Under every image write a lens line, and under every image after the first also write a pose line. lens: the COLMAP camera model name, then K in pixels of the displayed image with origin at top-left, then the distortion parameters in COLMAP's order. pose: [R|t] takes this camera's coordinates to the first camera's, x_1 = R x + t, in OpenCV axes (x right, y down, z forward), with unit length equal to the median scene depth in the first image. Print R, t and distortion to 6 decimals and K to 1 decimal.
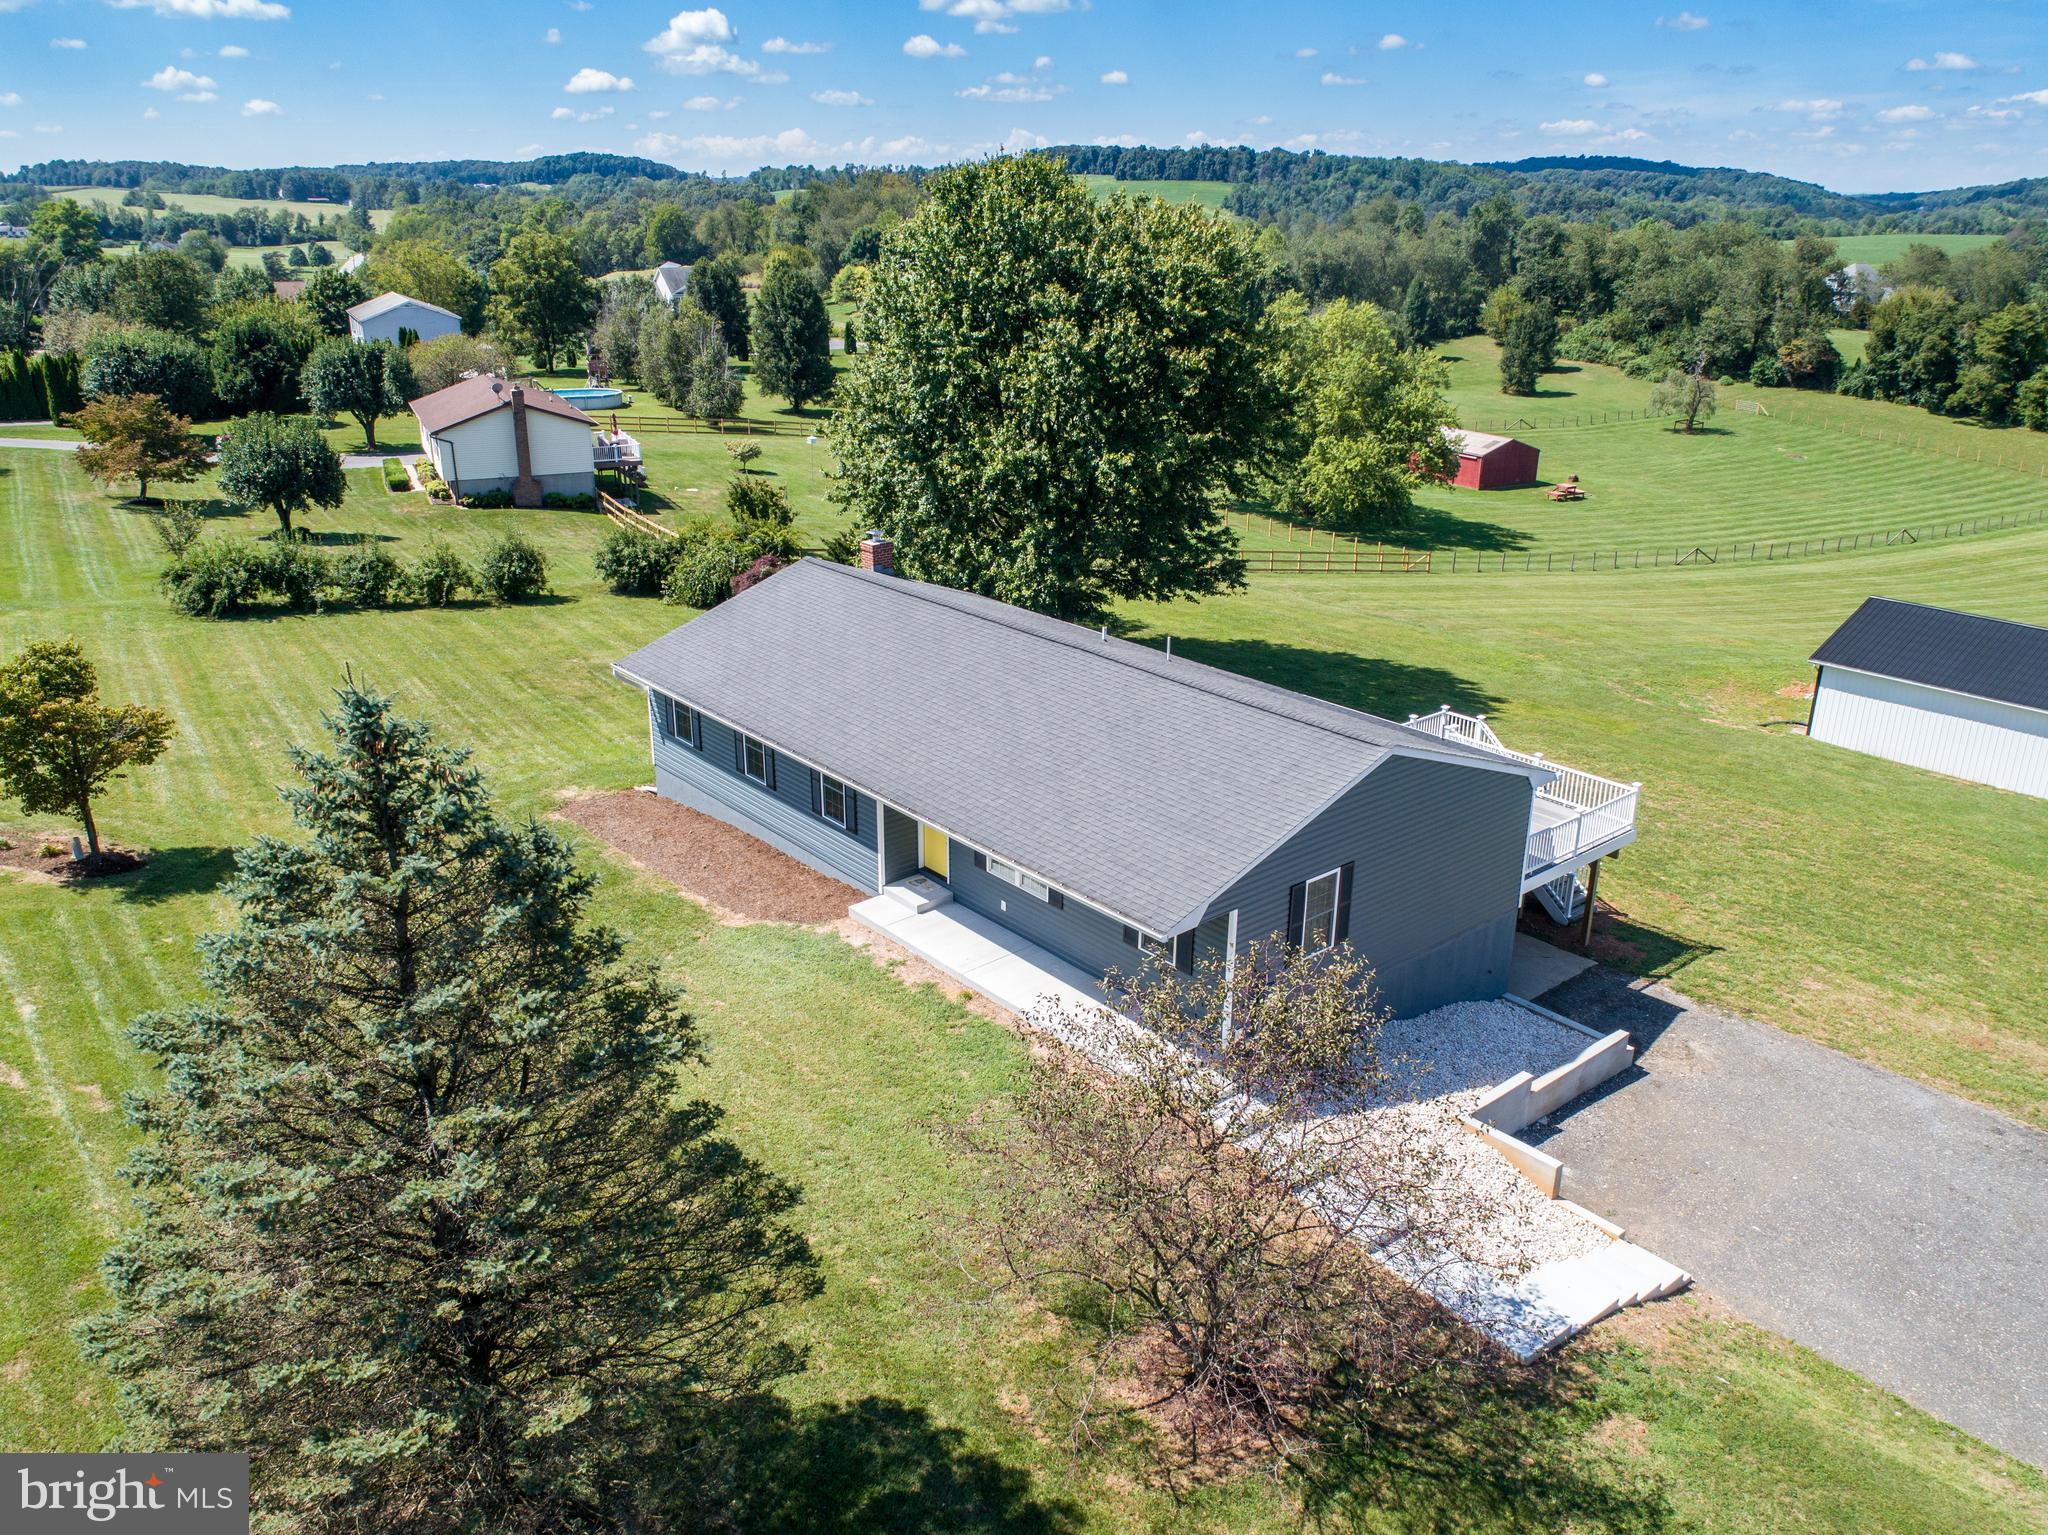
lens RADIAL K [[1539.8, 0, 1024.0], [0, 1539.8, 767.5], [0, 0, 1]] dist [-0.025200, 0.011572]
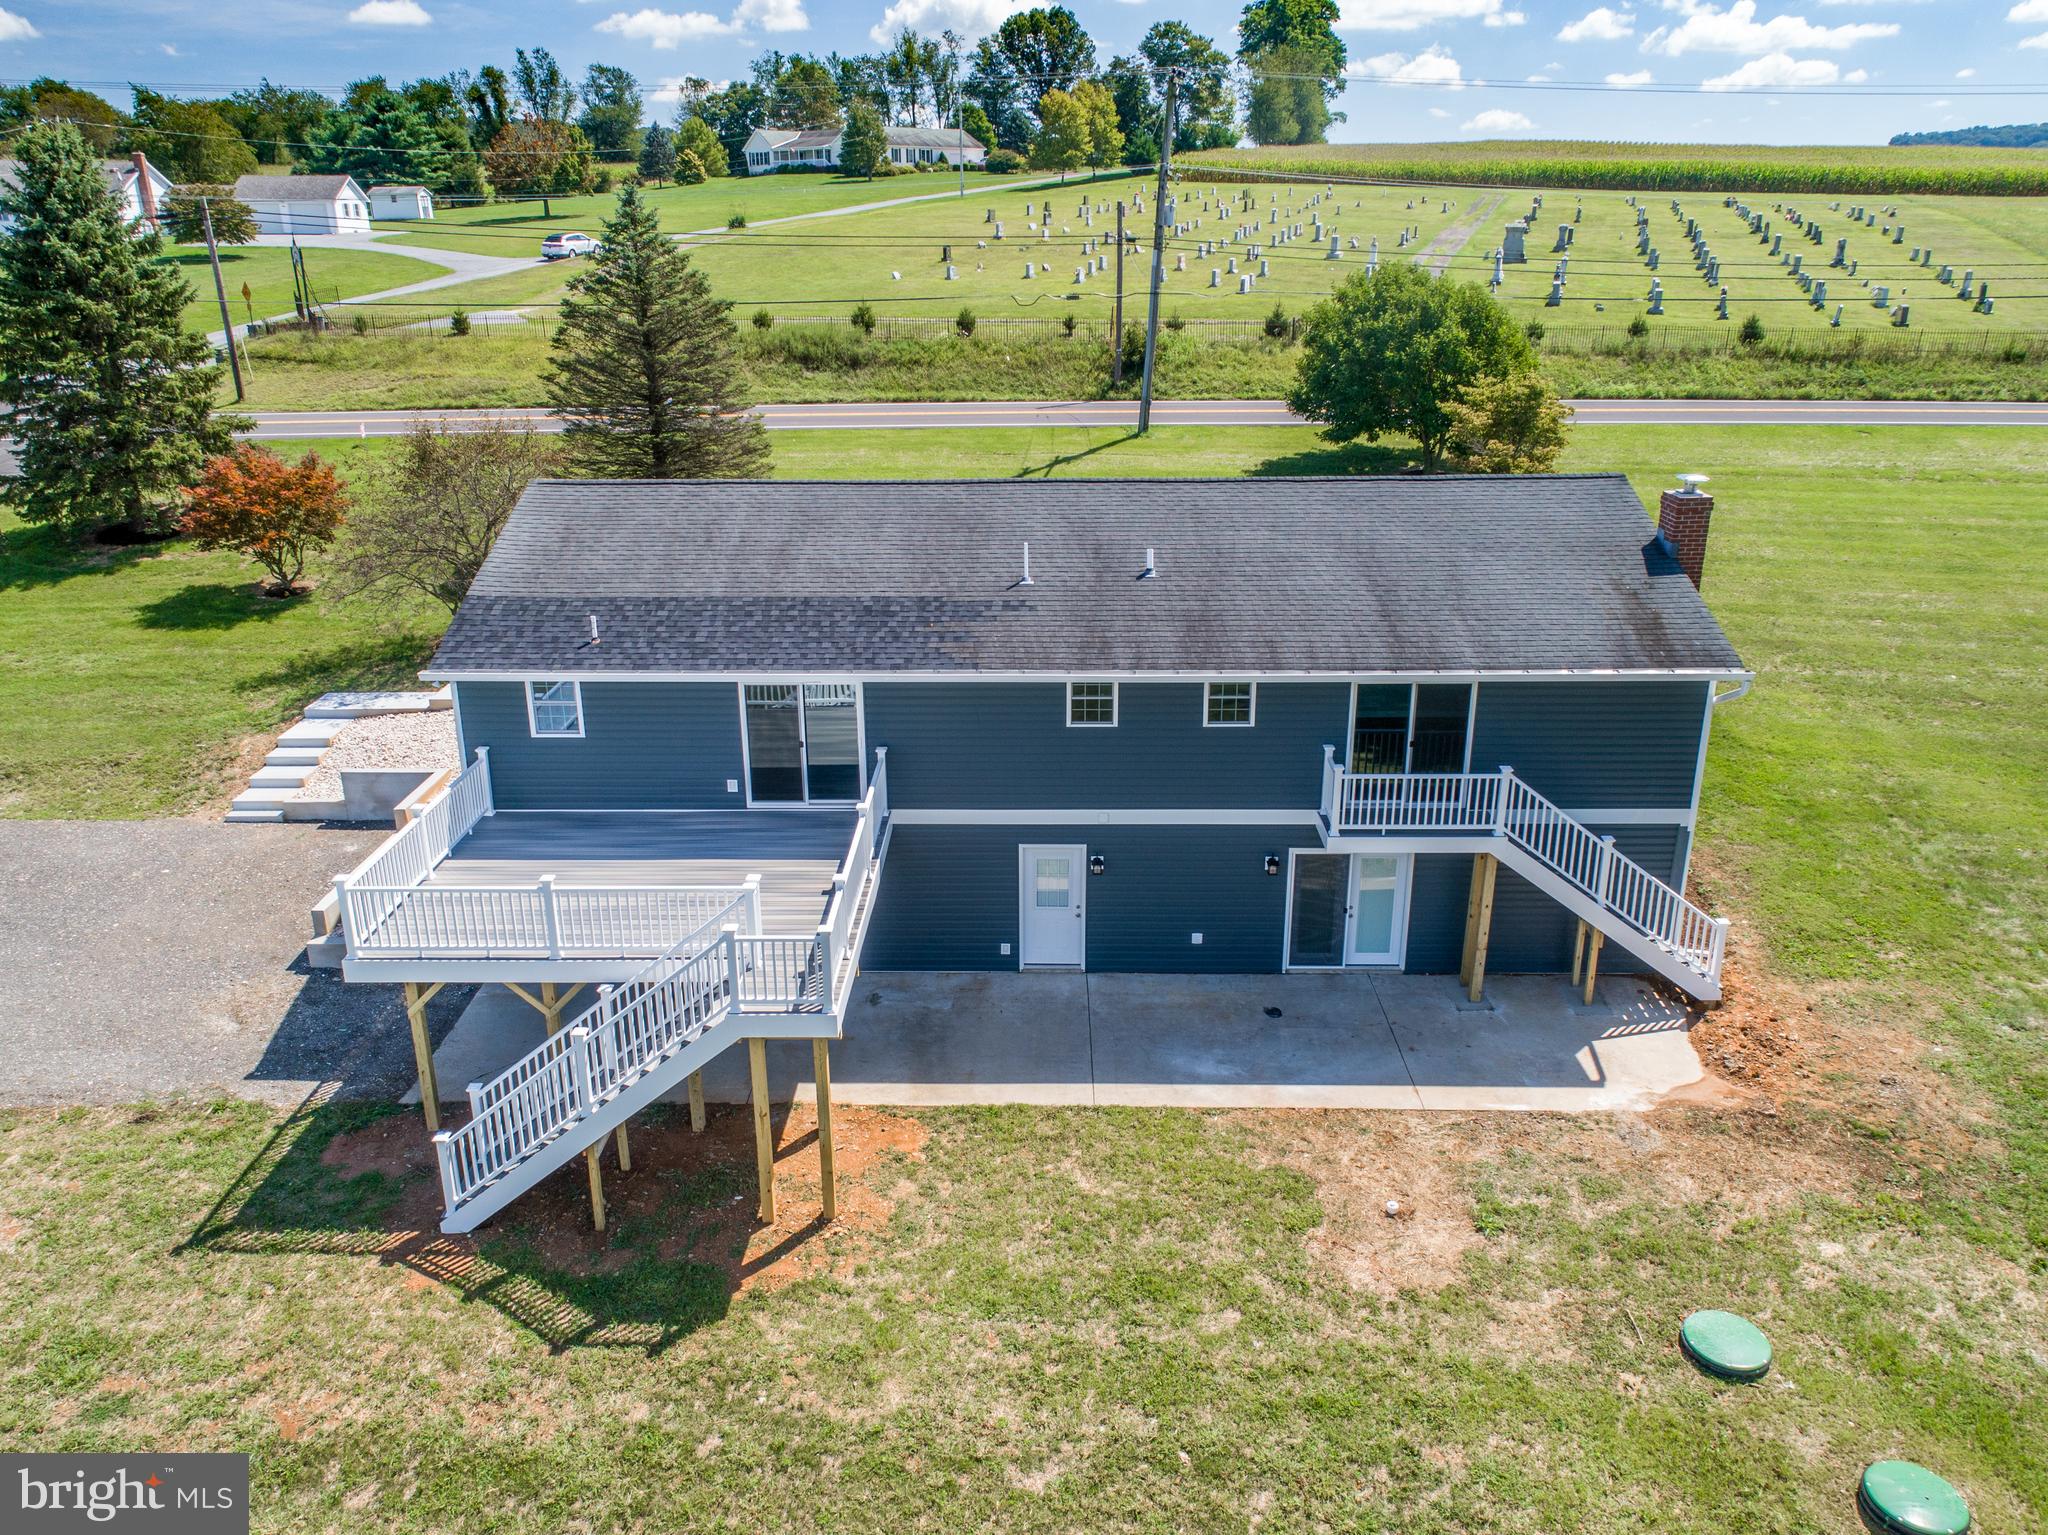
lens RADIAL K [[1511.4, 0, 1024.0], [0, 1511.4, 767.5], [0, 0, 1]] dist [0.027212, 0.016785]
pose [[-0.654549, 0.258581, -0.710424, 0.157796], [-0.262727, 0.803324, 0.534458, -0.095265], [0.708901, 0.536476, -0.457878, 0.358768]]
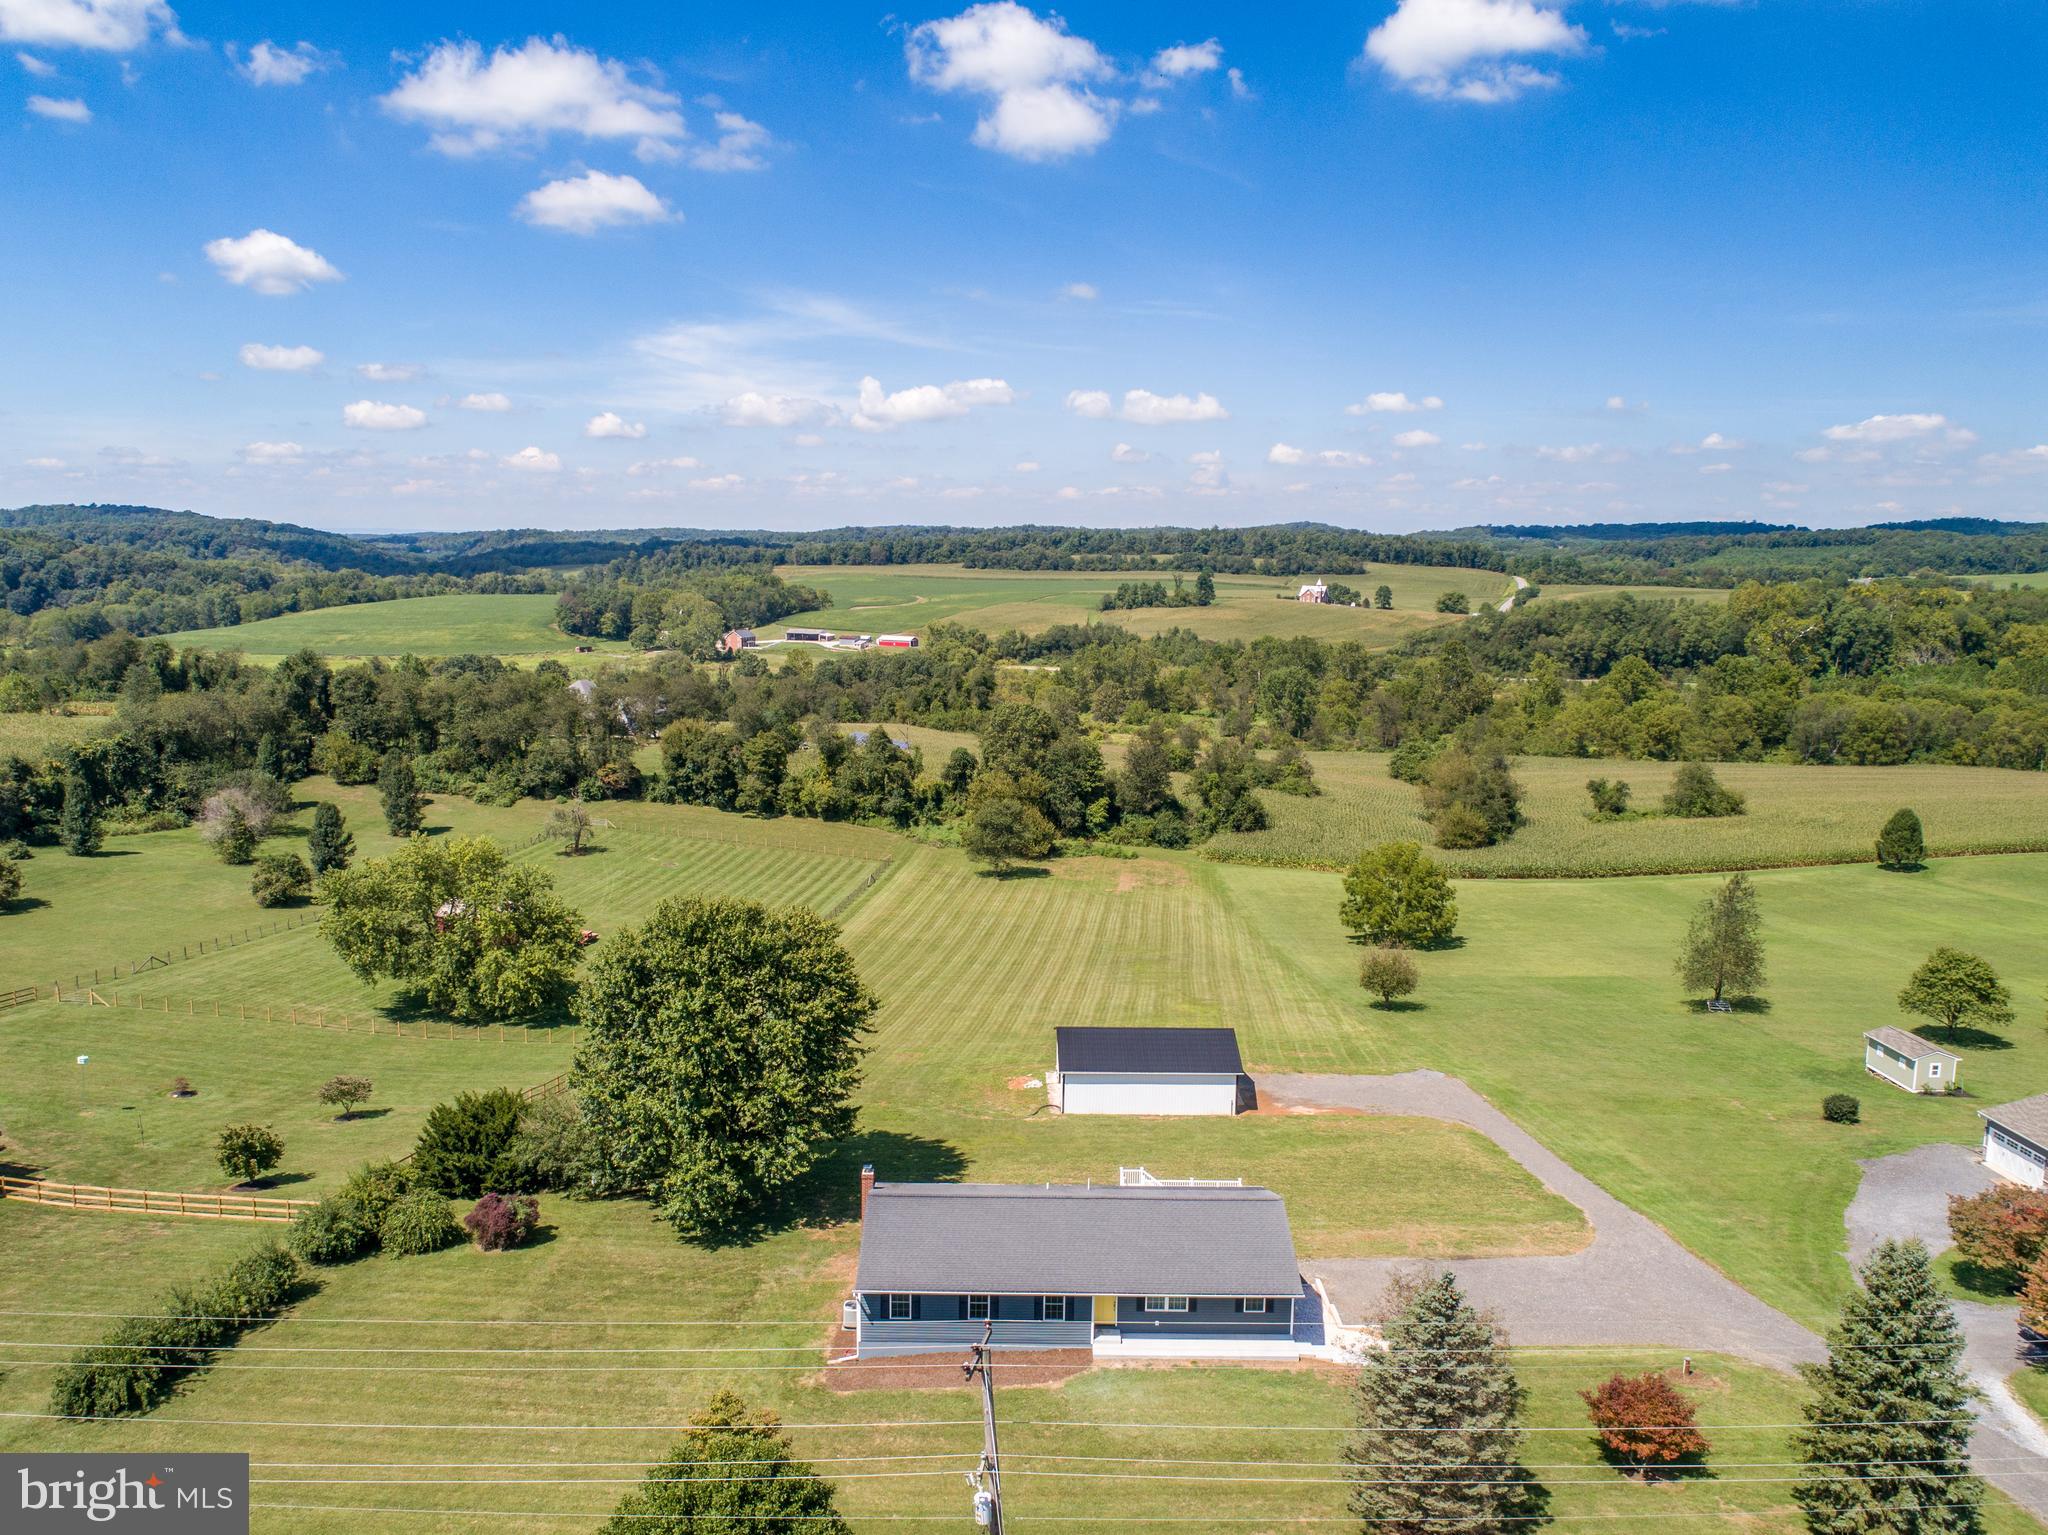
lens RADIAL K [[1558.7, 0, 1024.0], [0, 1558.7, 767.5], [0, 0, 1]] dist [-0.025980, 0.012501]
pose [[0.638681, -0.105482, 0.762208, -0.396613], [0.260161, 0.961826, -0.084891, -0.121689], [-0.724157, 0.252514, 0.641742, -0.111994]]
